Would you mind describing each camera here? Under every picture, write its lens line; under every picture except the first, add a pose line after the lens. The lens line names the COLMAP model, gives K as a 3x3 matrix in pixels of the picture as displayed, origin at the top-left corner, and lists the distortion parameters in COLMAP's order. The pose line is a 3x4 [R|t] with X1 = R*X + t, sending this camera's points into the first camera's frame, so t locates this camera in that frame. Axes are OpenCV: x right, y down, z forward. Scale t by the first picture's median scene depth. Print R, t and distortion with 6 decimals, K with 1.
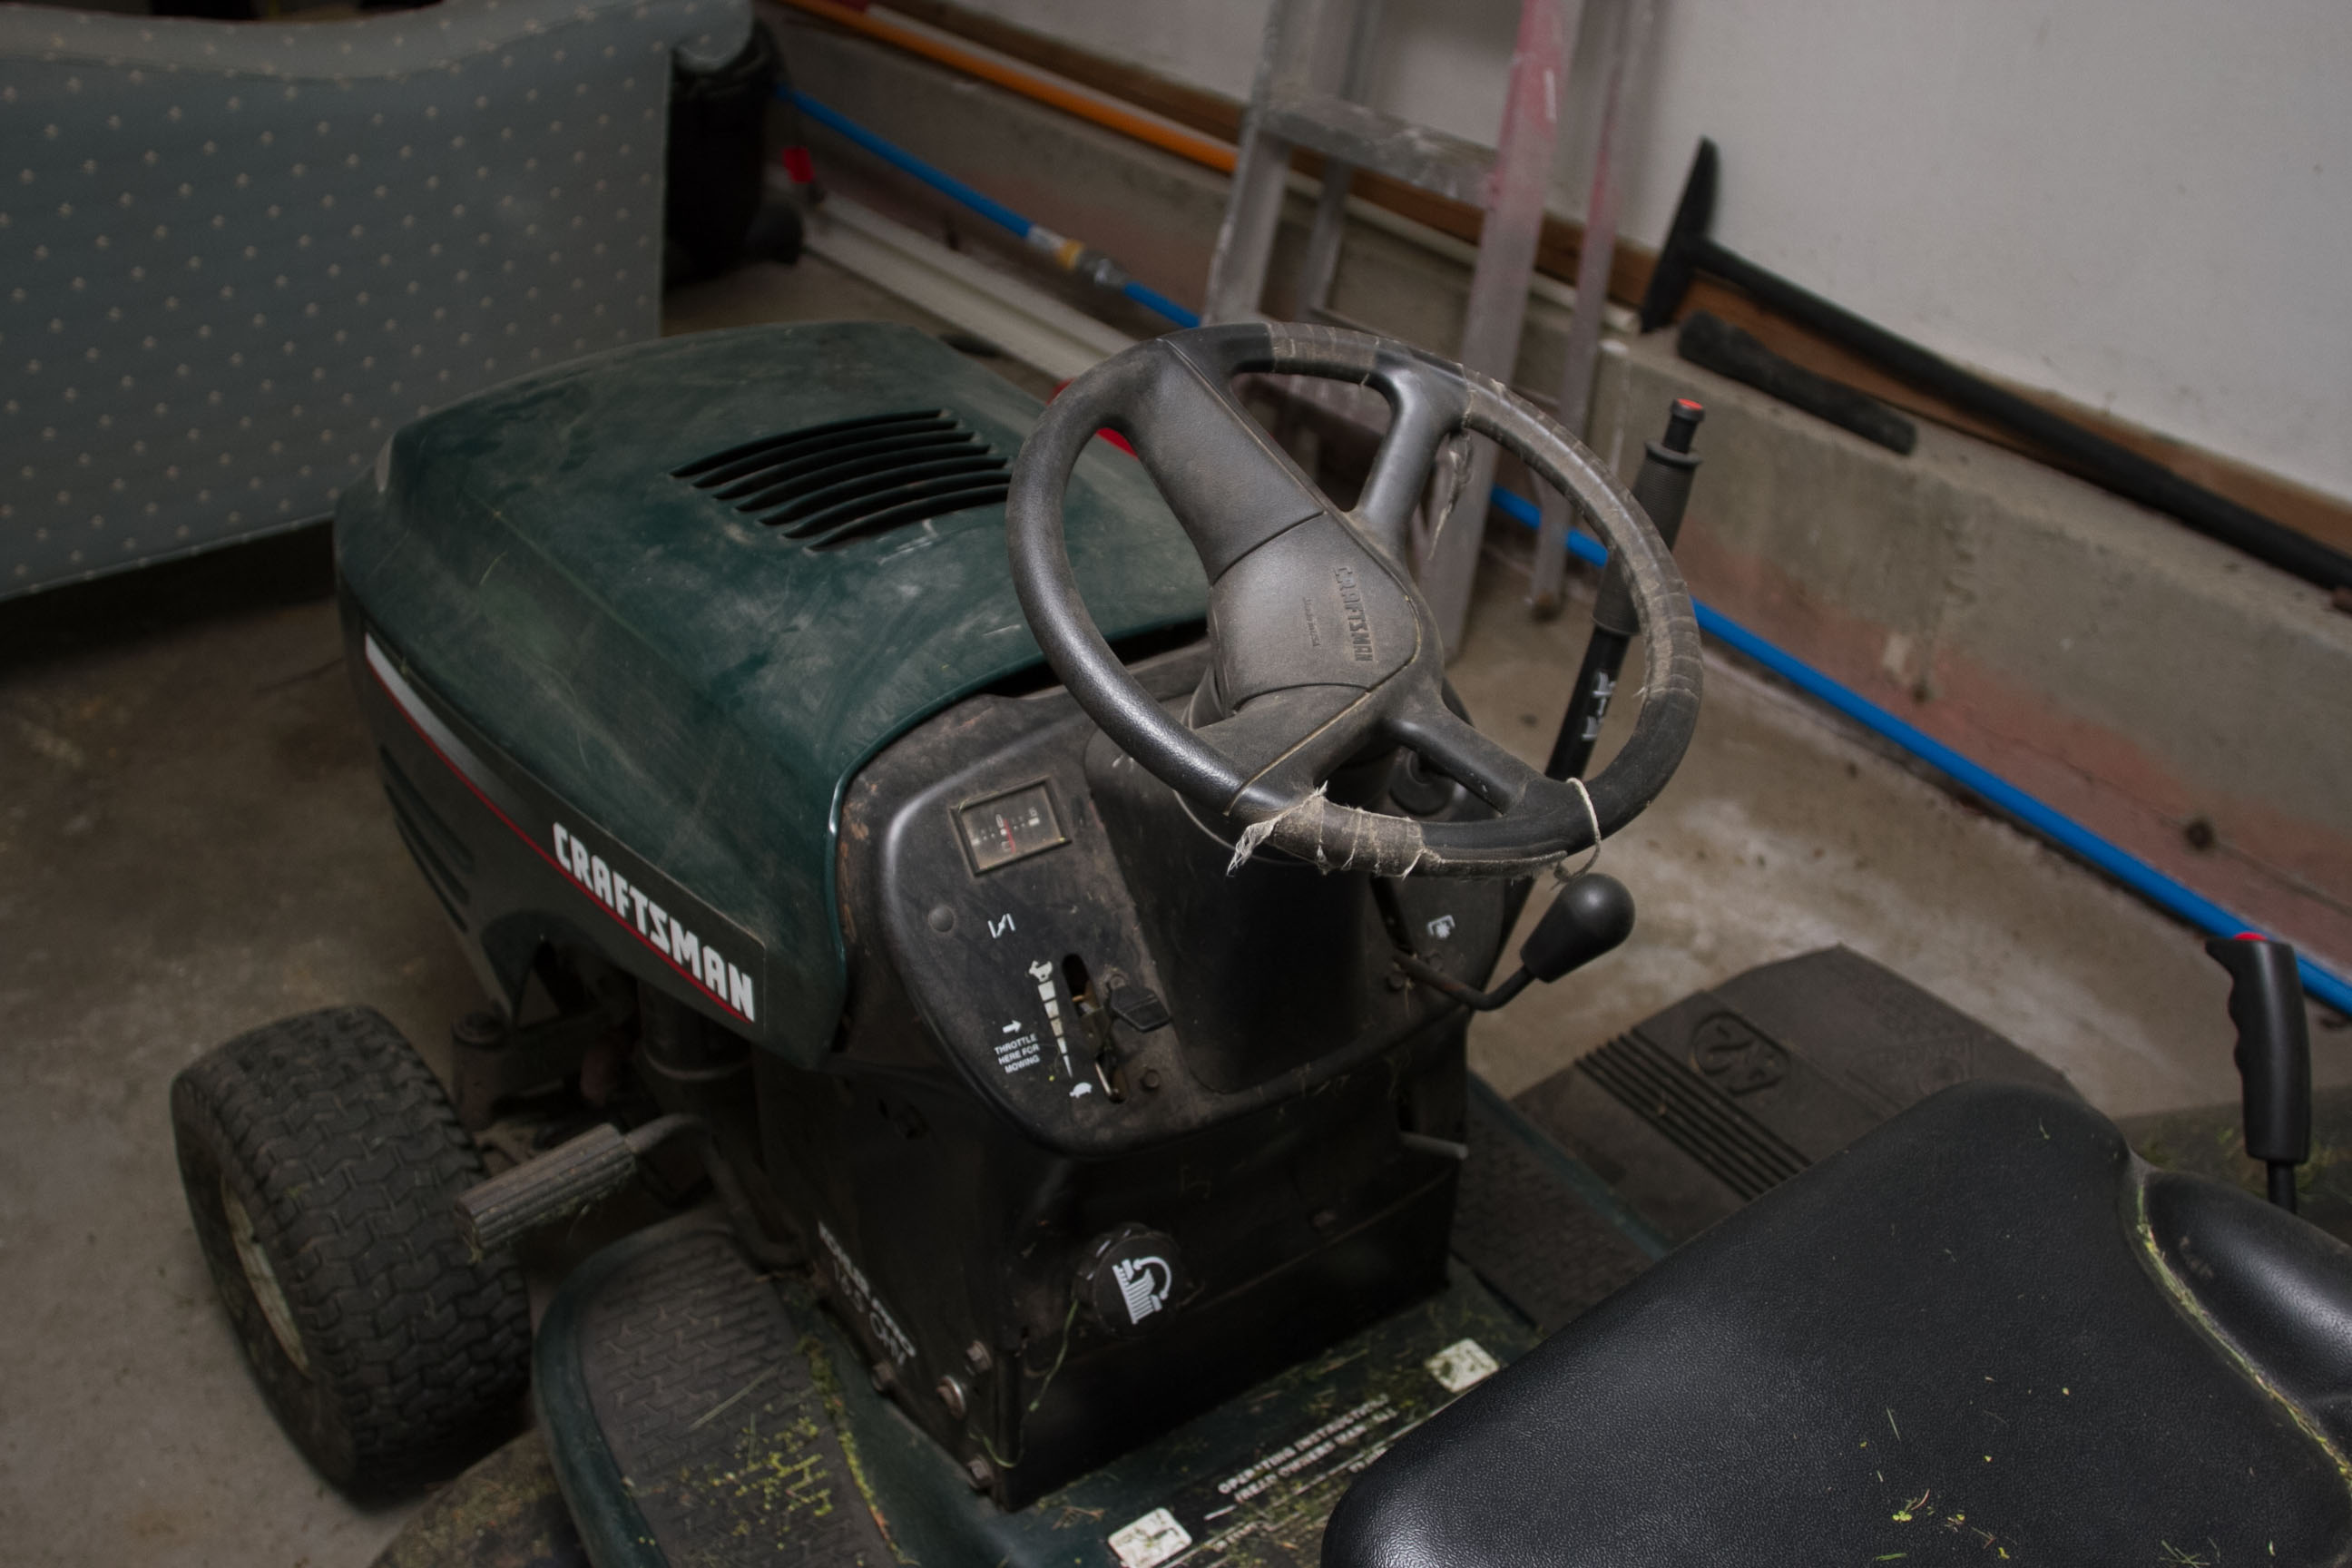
lens RADIAL K [[2178.8, 0, 1176.0], [0, 2178.8, 784.0], [0, 0, 1]] dist [-0.068117, 0.048105]
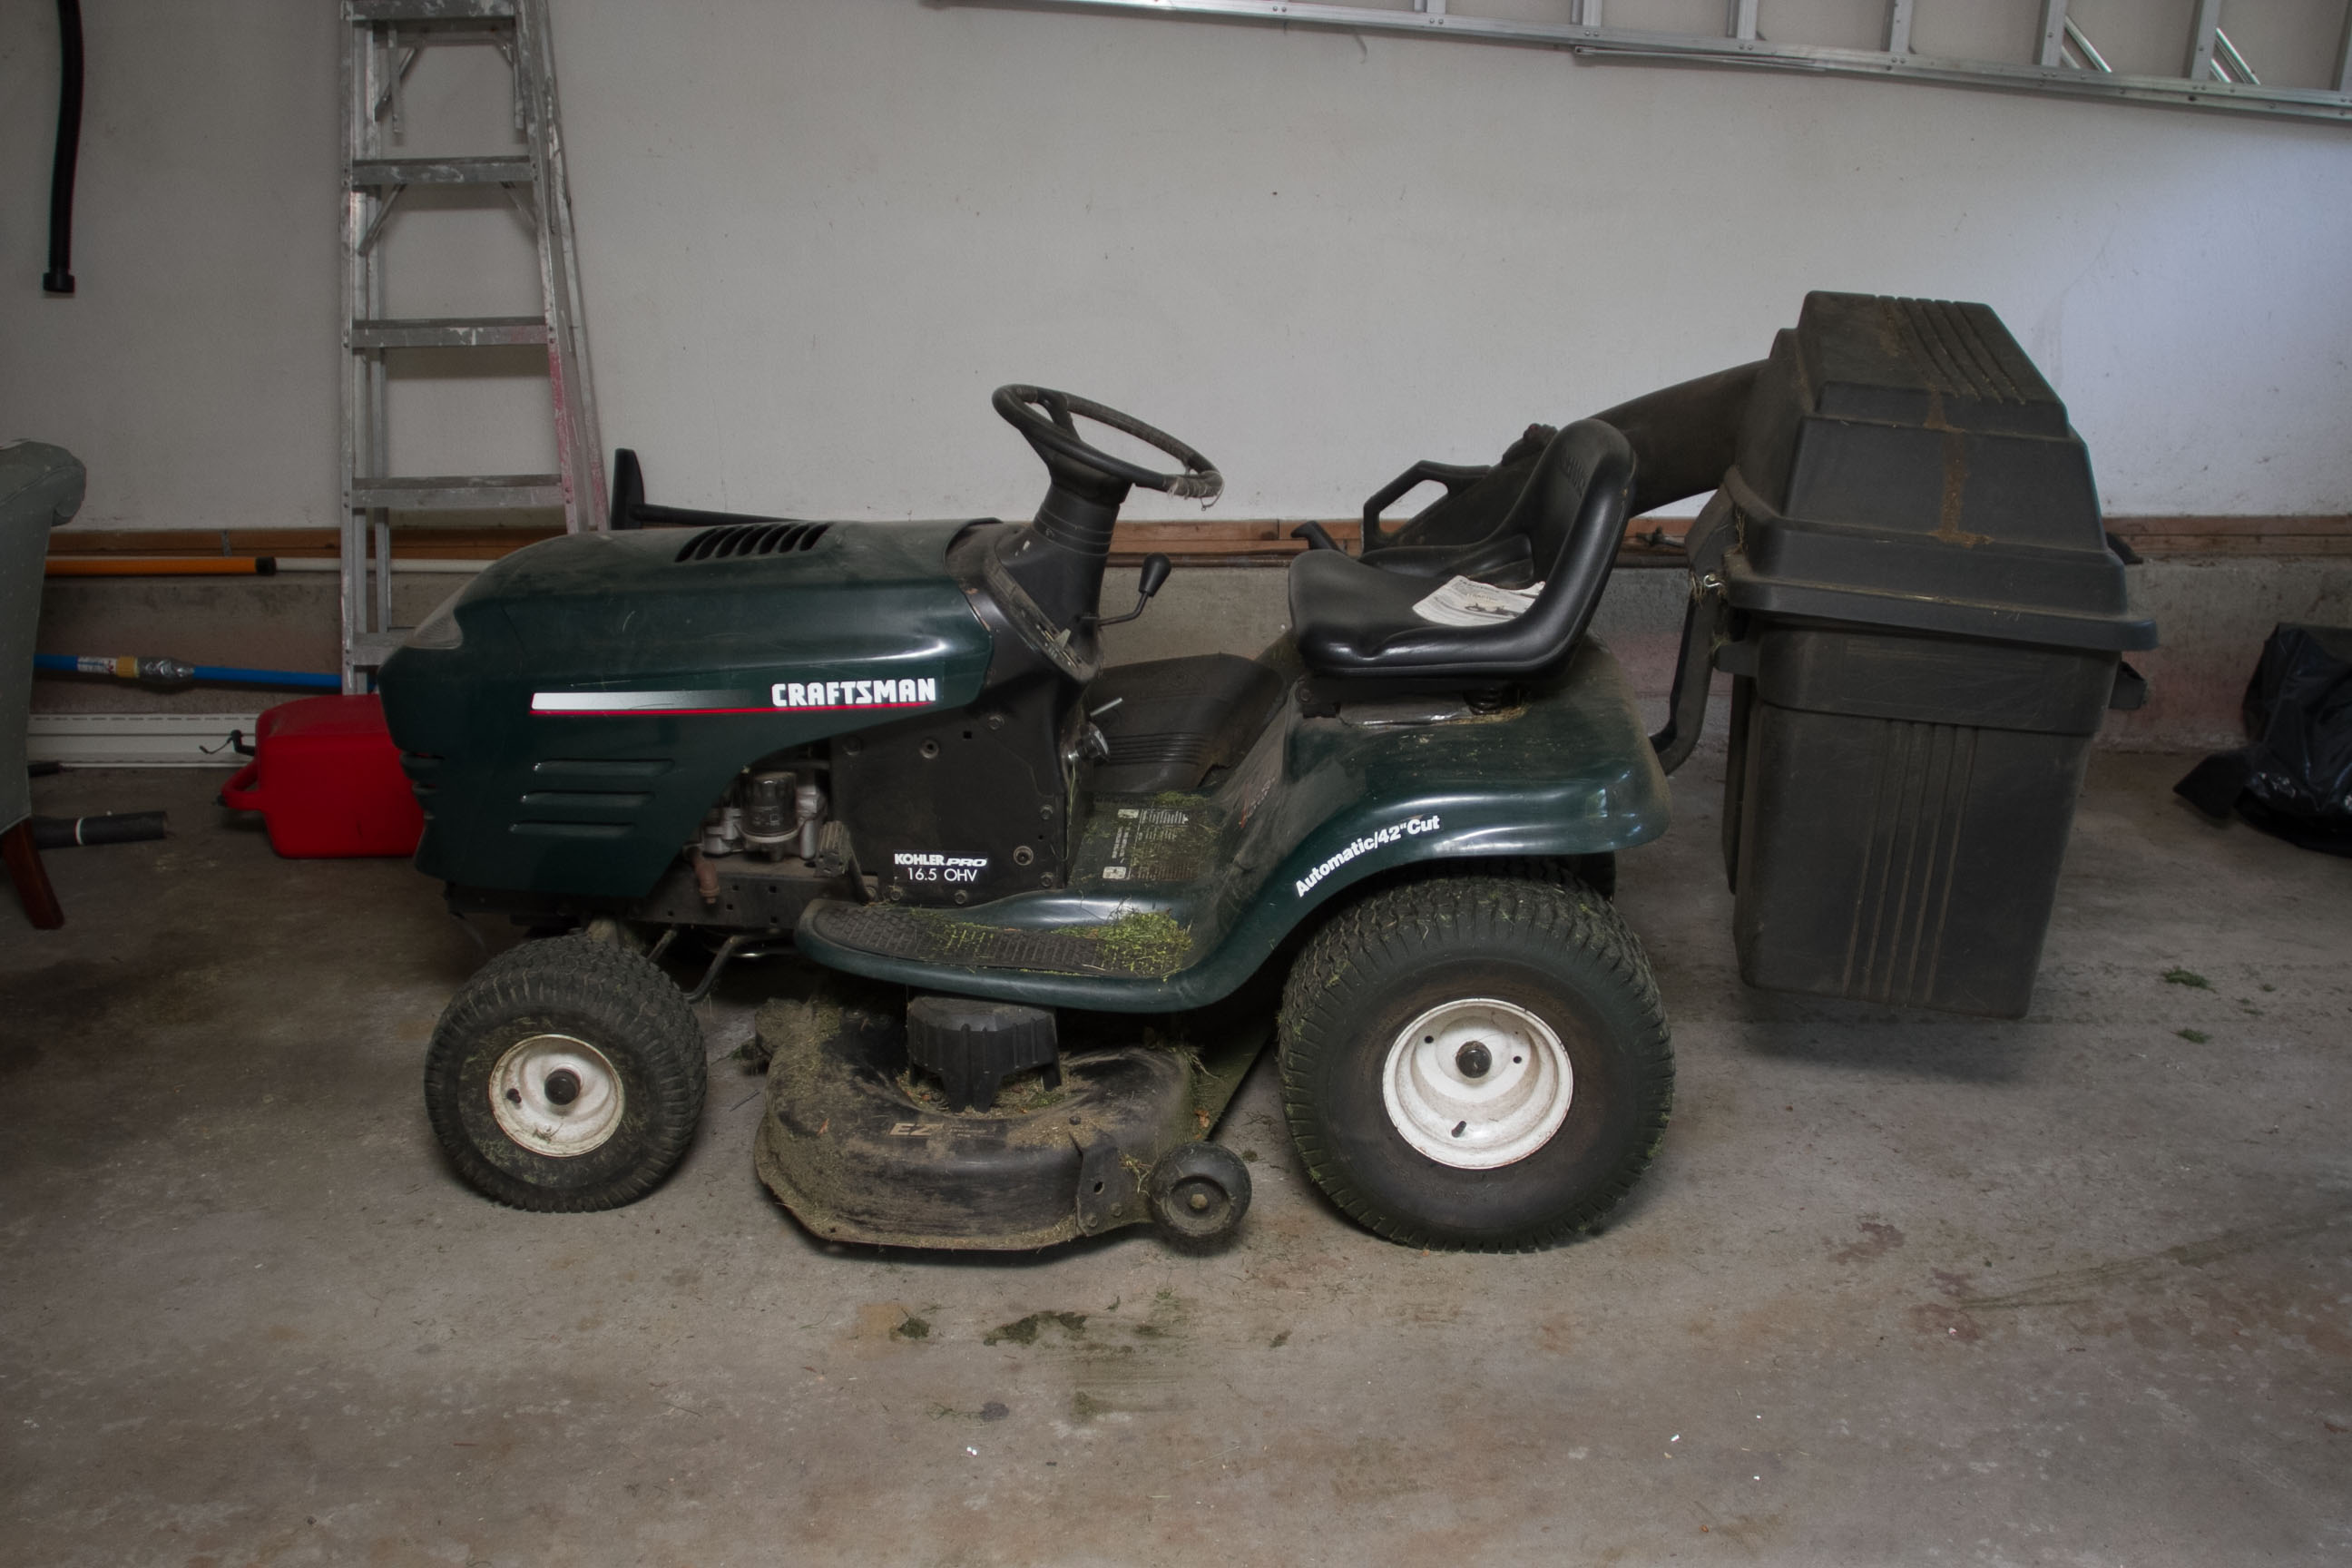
lens RADIAL K [[2178.8, 0, 1176.0], [0, 2178.8, 784.0], [0, 0, 1]] dist [-0.068117, 0.048105]
pose [[0.623440, -0.287326, 0.727163, -1.610007], [0.436876, 0.899317, -0.019211, 0.317034], [-0.648430, 0.329657, 0.686196, -0.703563]]
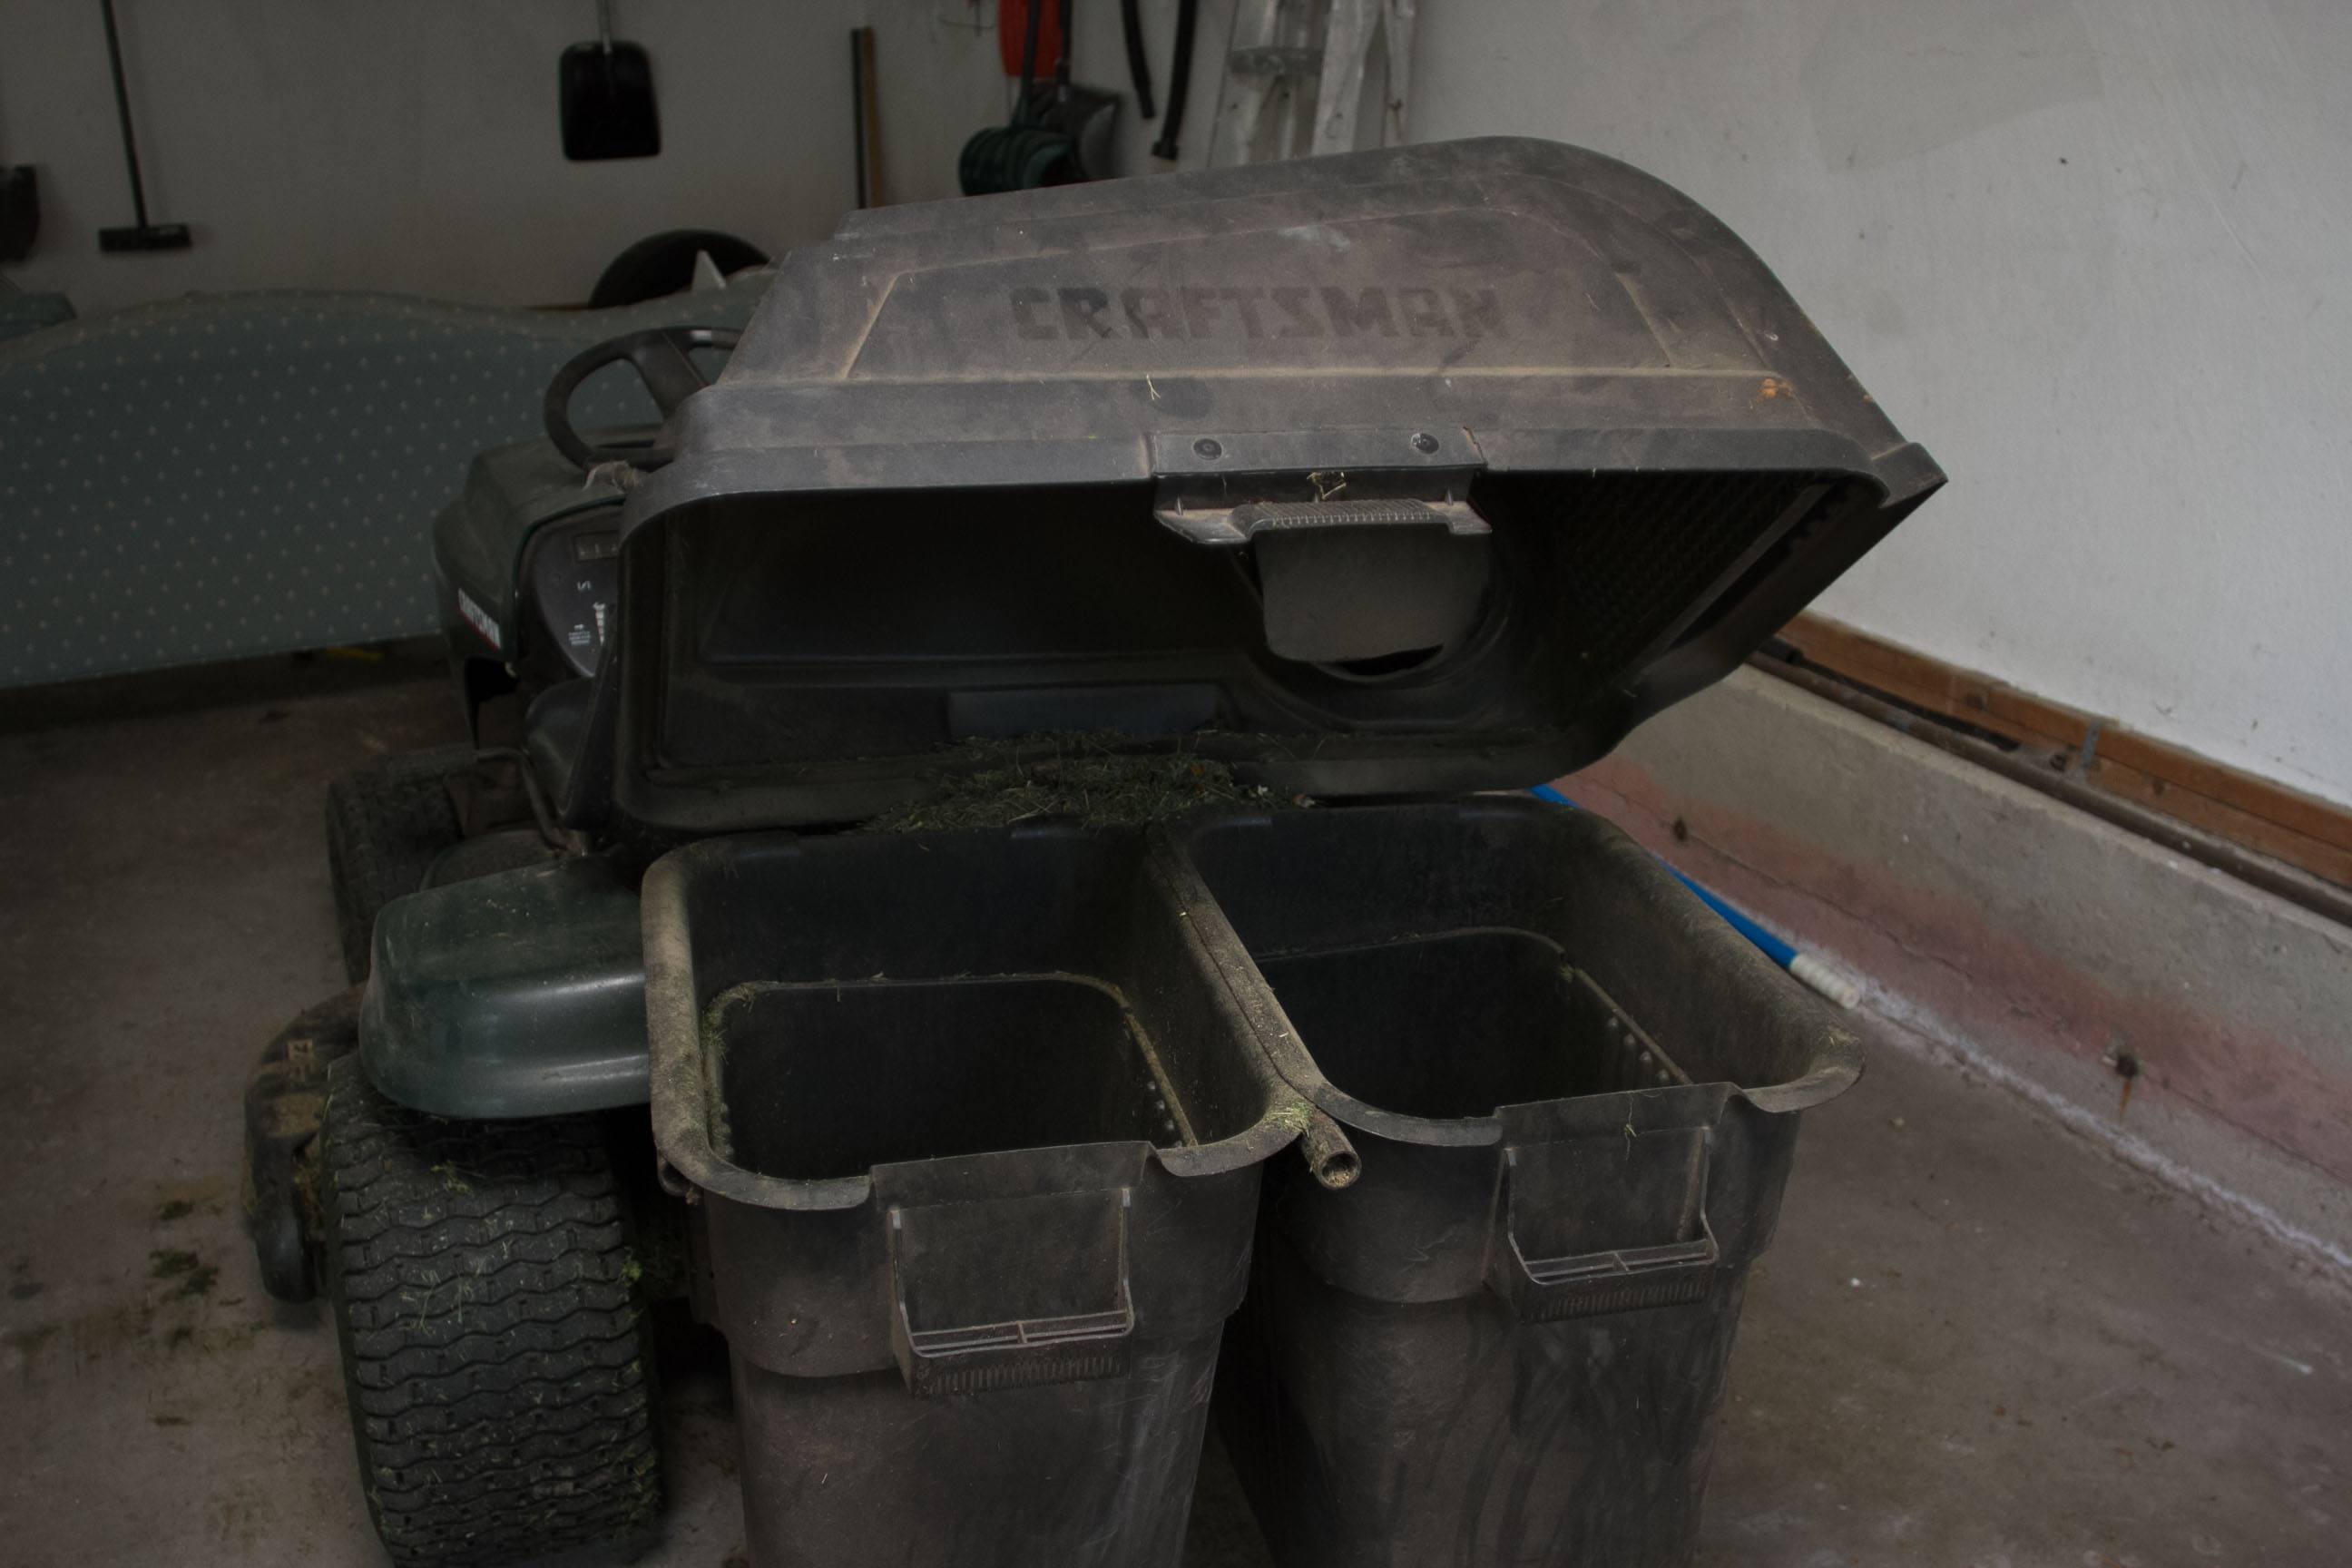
lens RADIAL K [[2178.8, 0, 1176.0], [0, 2178.8, 784.0], [0, 0, 1]] dist [-0.068117, 0.048105]
pose [[0.970976, 0.039766, -0.235849, 0.872666], [-0.087350, 0.976927, -0.194895, 0.538831], [0.222657, 0.209840, 0.952046, -0.791000]]
